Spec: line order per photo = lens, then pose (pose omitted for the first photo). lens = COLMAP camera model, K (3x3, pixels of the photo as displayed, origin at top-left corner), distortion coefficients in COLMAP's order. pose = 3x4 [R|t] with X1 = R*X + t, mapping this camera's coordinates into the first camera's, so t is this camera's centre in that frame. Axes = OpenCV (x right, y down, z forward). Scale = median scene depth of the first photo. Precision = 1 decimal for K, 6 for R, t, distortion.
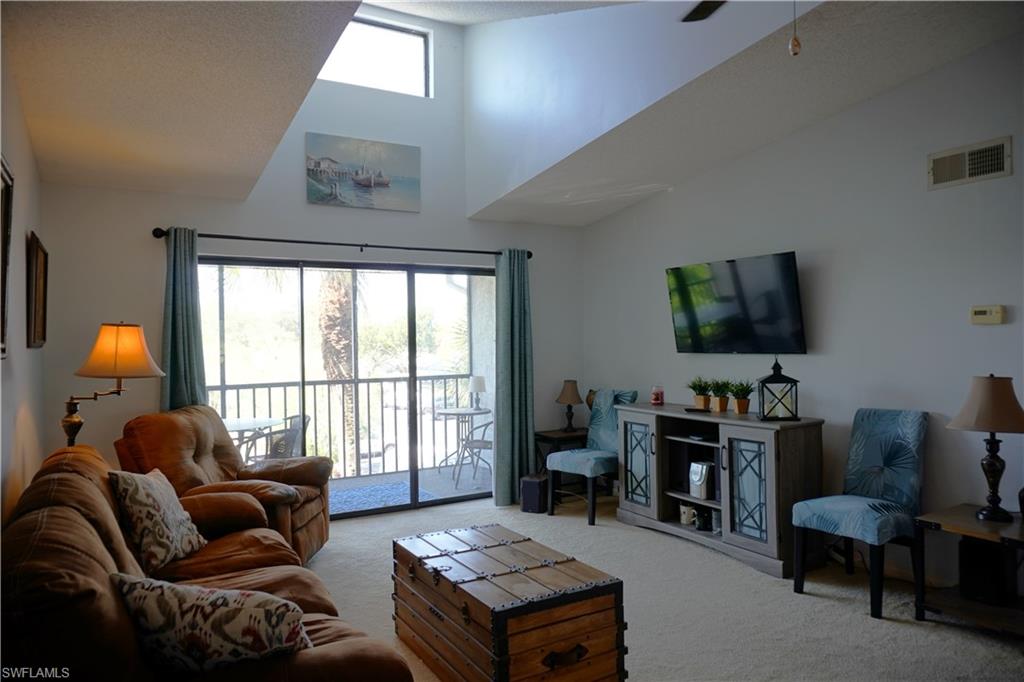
lens RADIAL K [[701.8, 0, 512.0], [0, 701.8, 341.0], [0, 0, 1]] dist [-0.009457, 0.005697]
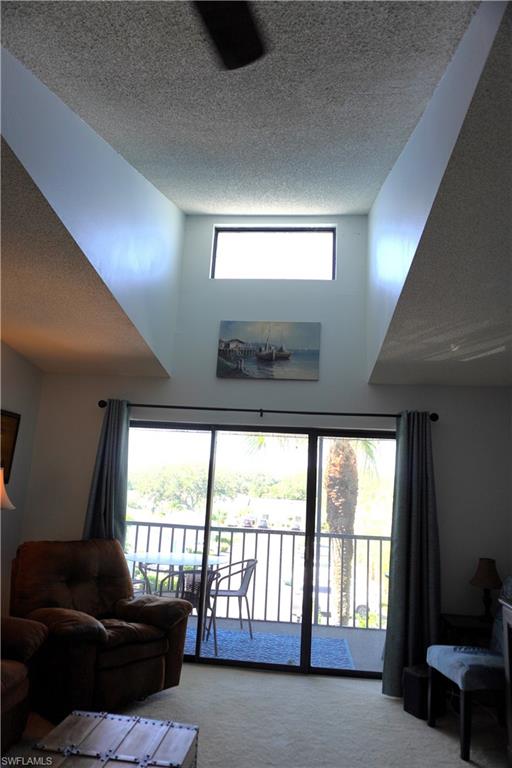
lens RADIAL K [[526.3, 0, 256.0], [0, 526.3, 384.0], [0, 0, 1]] dist [-0.009457, 0.005697]
pose [[0.798135, -0.063461, -0.599128, 0.290394], [-0.067670, 0.978702, -0.193814, -0.012500], [0.598667, 0.195233, 0.776841, 0.317585]]
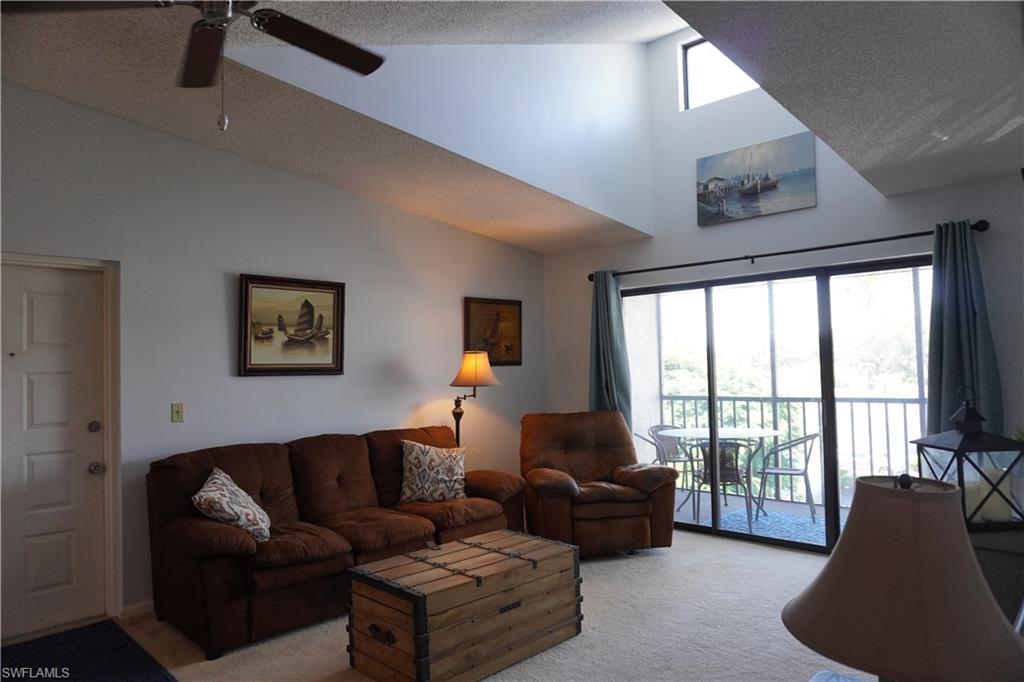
lens RADIAL K [[701.8, 0, 512.0], [0, 701.8, 341.0], [0, 0, 1]] dist [-0.009457, 0.005697]
pose [[0.249020, -0.024897, -0.968178, 0.618515], [0.020871, 0.999575, -0.020336, -0.009197], [0.968274, -0.015143, 0.249434, 0.438500]]
